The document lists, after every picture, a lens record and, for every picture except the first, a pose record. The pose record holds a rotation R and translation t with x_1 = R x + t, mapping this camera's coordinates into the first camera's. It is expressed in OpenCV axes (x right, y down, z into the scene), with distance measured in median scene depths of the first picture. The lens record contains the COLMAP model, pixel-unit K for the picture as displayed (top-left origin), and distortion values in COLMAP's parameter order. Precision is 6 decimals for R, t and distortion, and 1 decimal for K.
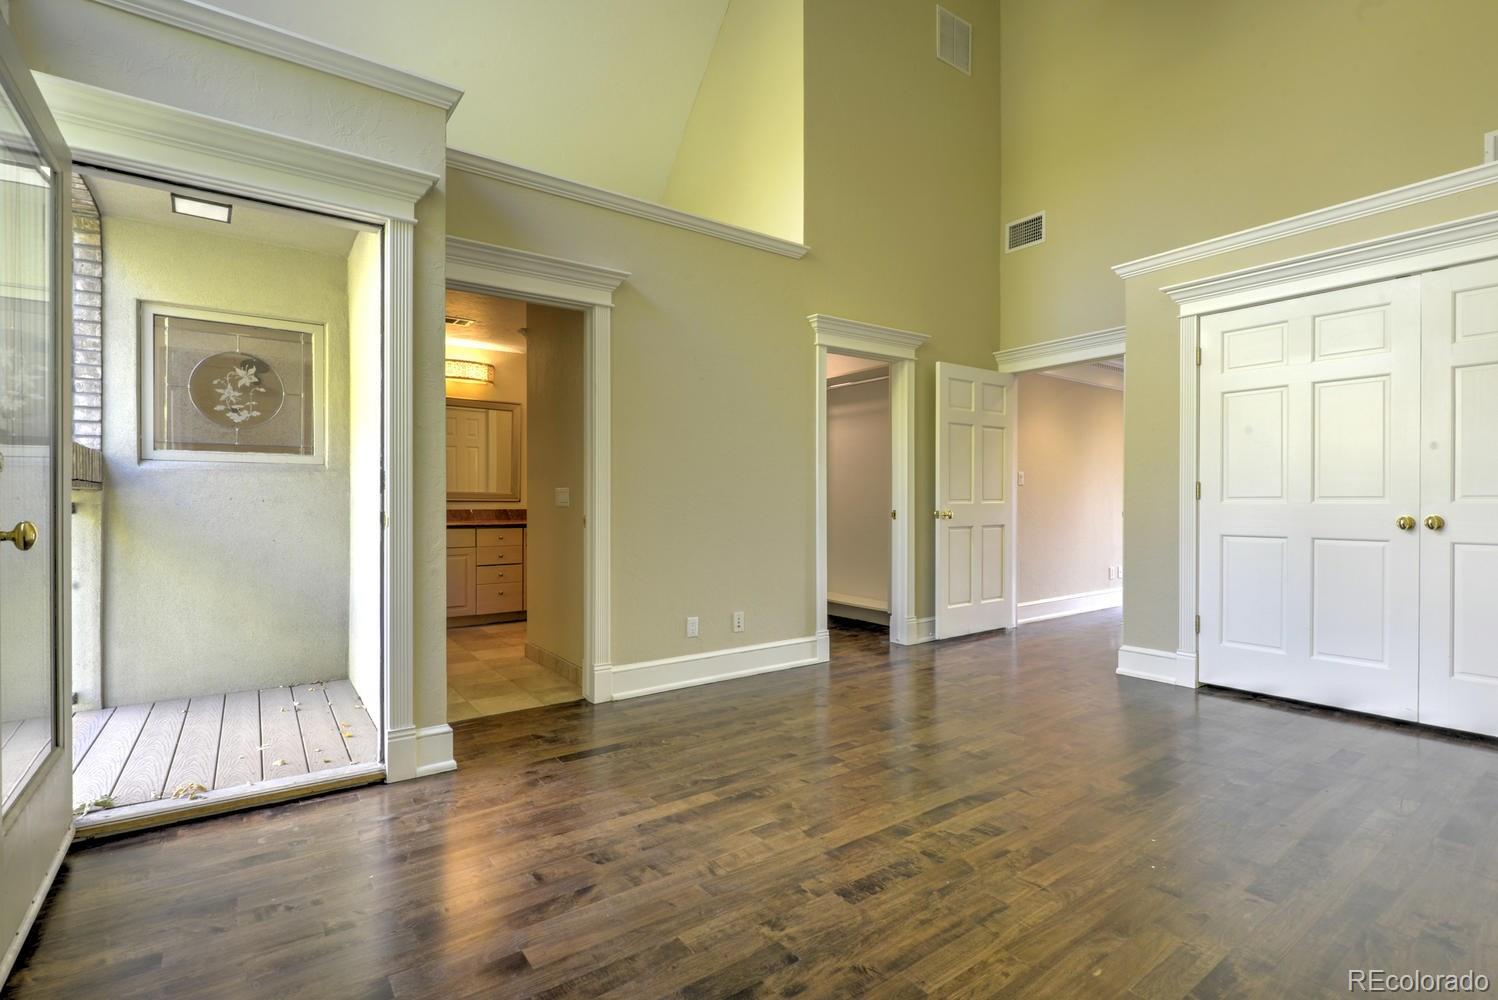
lens RADIAL K [[690.2, 0, 748.4], [0, 690.2, 501.4], [0, 0, 1]] dist [-0.015062, -0.001467]
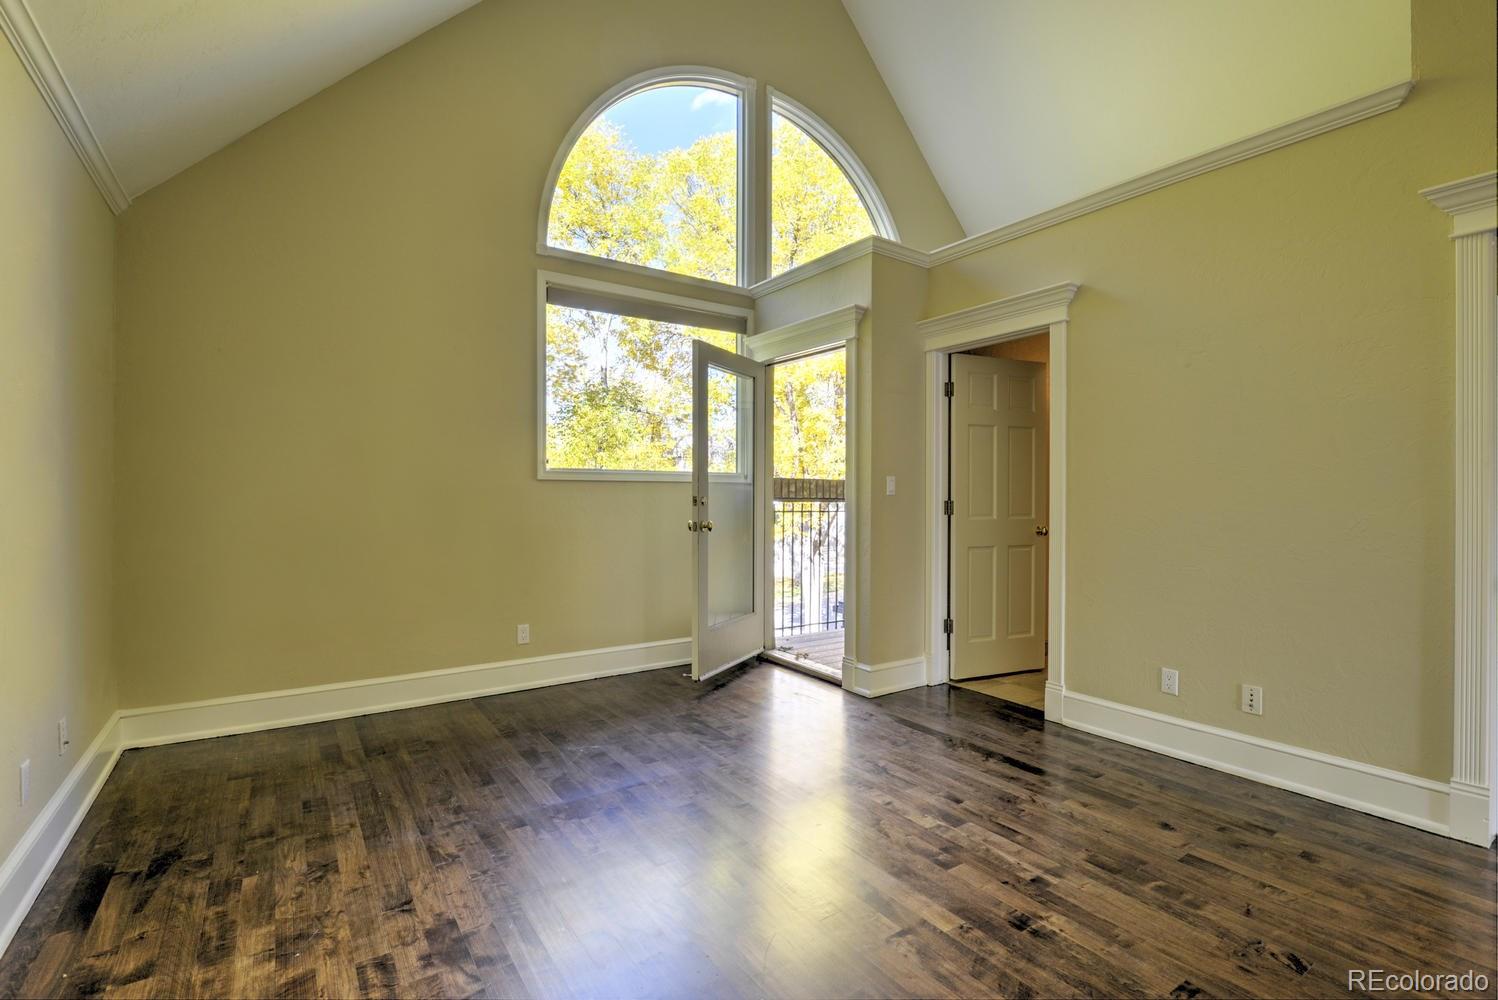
lens RADIAL K [[690.2, 0, 748.5], [0, 690.2, 496.4], [0, 0, 1]] dist [-0.015062, -0.001467]
pose [[-0.029022, 0.008762, -0.999540, 0.801840], [0.002132, 0.999960, 0.008704, -0.044530], [0.999577, -0.001878, -0.029039, 0.593120]]
